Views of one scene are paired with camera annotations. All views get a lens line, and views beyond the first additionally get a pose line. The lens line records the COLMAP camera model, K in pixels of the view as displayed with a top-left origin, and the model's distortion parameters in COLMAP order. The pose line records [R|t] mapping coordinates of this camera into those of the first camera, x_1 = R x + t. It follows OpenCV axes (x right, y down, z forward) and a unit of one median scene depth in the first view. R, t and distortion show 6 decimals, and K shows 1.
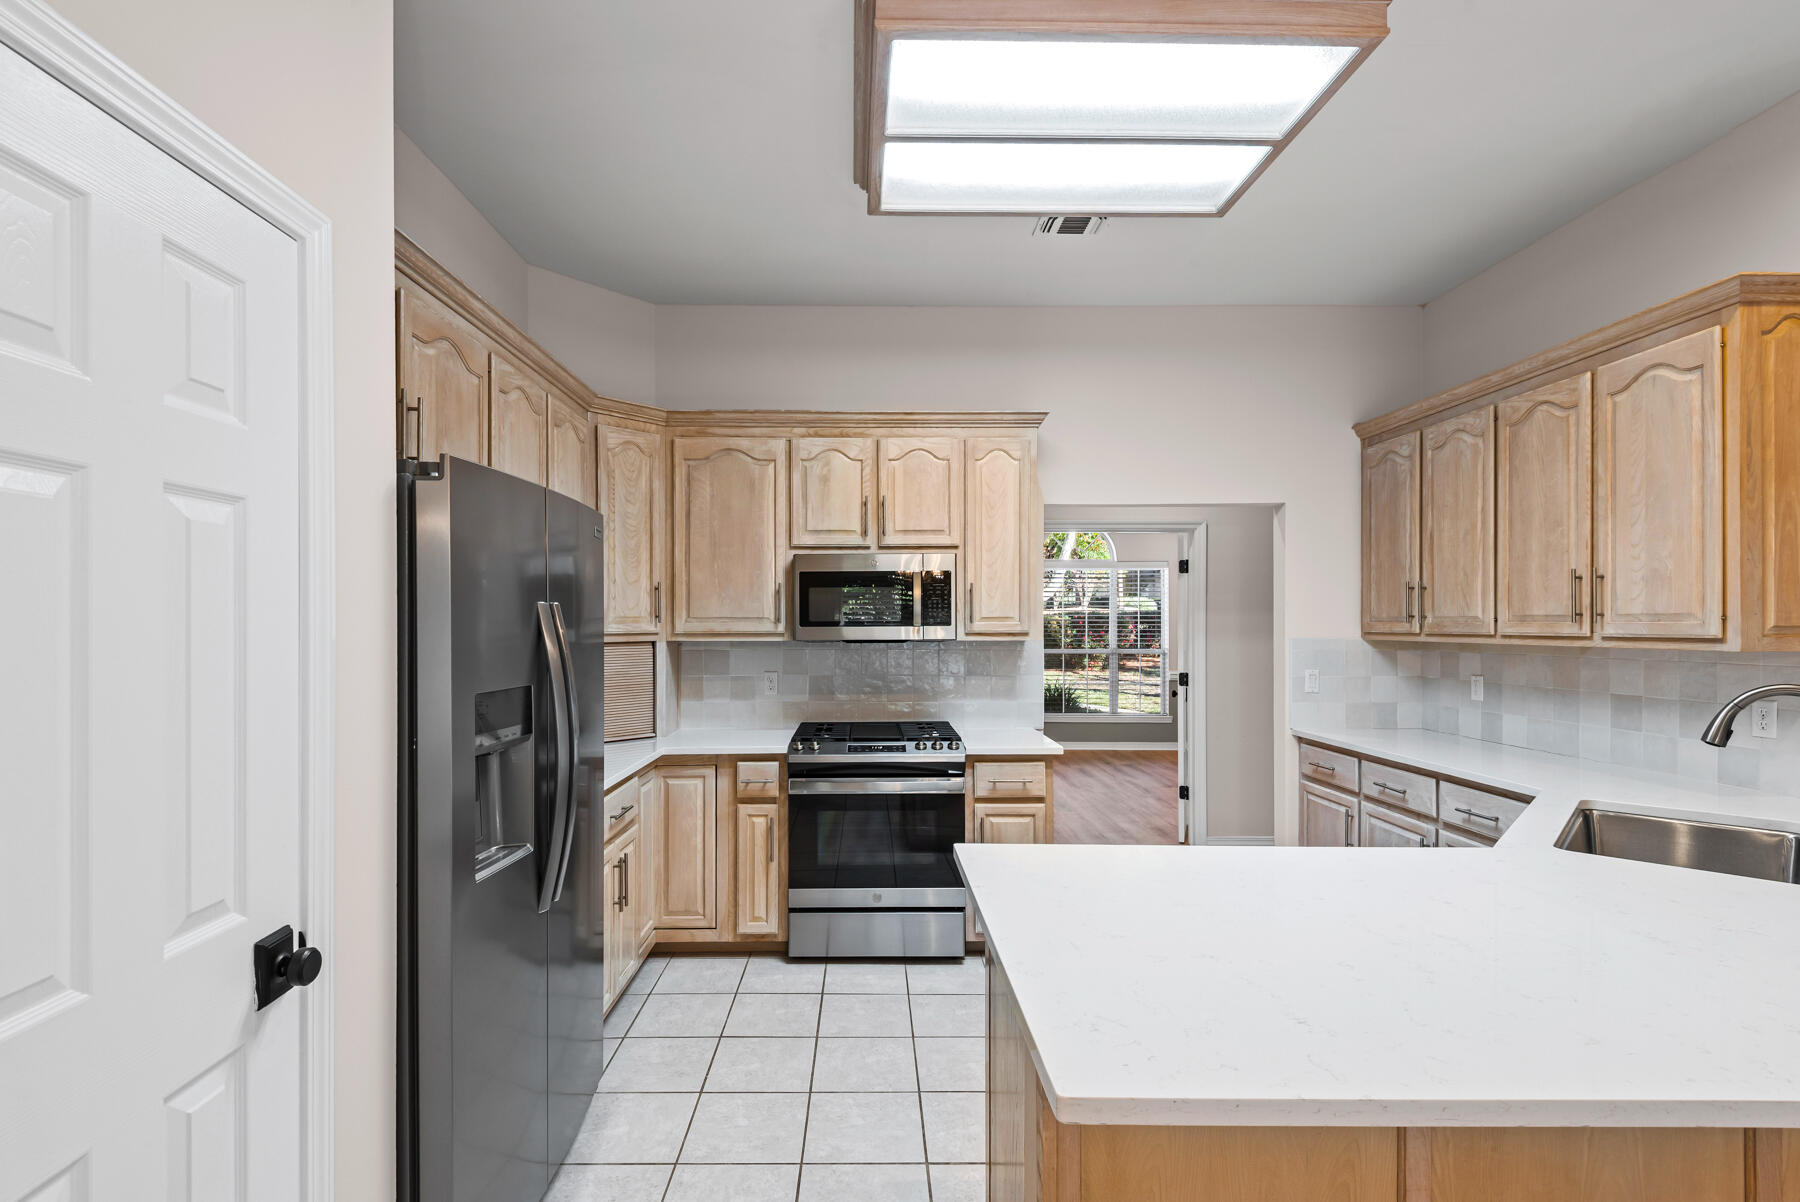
lens RADIAL K [[823.4, 0, 897.4], [0, 823.4, 621.9], [0, 0, 1]] dist [0.031686, -0.018767]
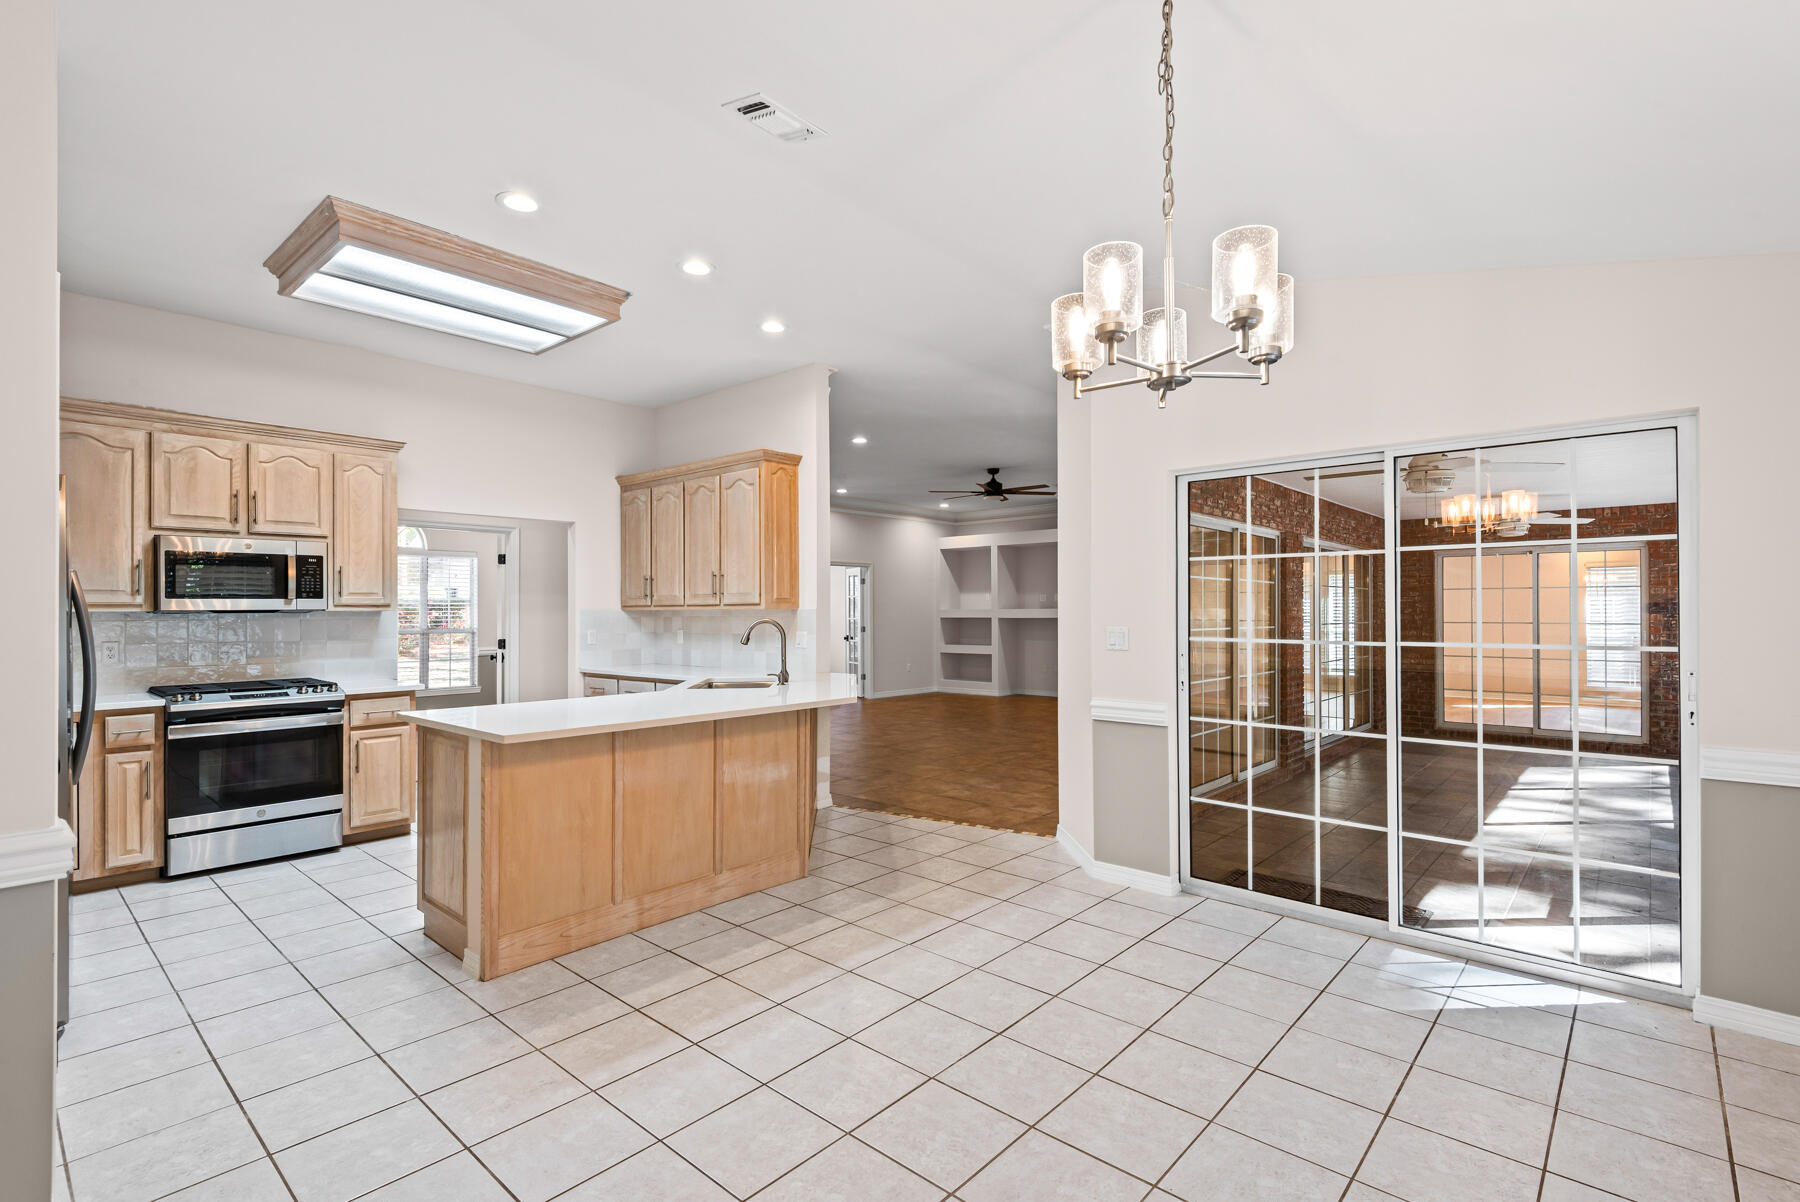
lens RADIAL K [[845.1, 0, 899.8], [0, 845.1, 607.9], [0, 0, 1]] dist [0.021422, -0.020042]
pose [[0.693548, 0.002663, 0.720405, -0.266309], [0.002740, 0.999976, -0.006335, 0.029831], [-0.720405, 0.006368, 0.693524, -0.563751]]
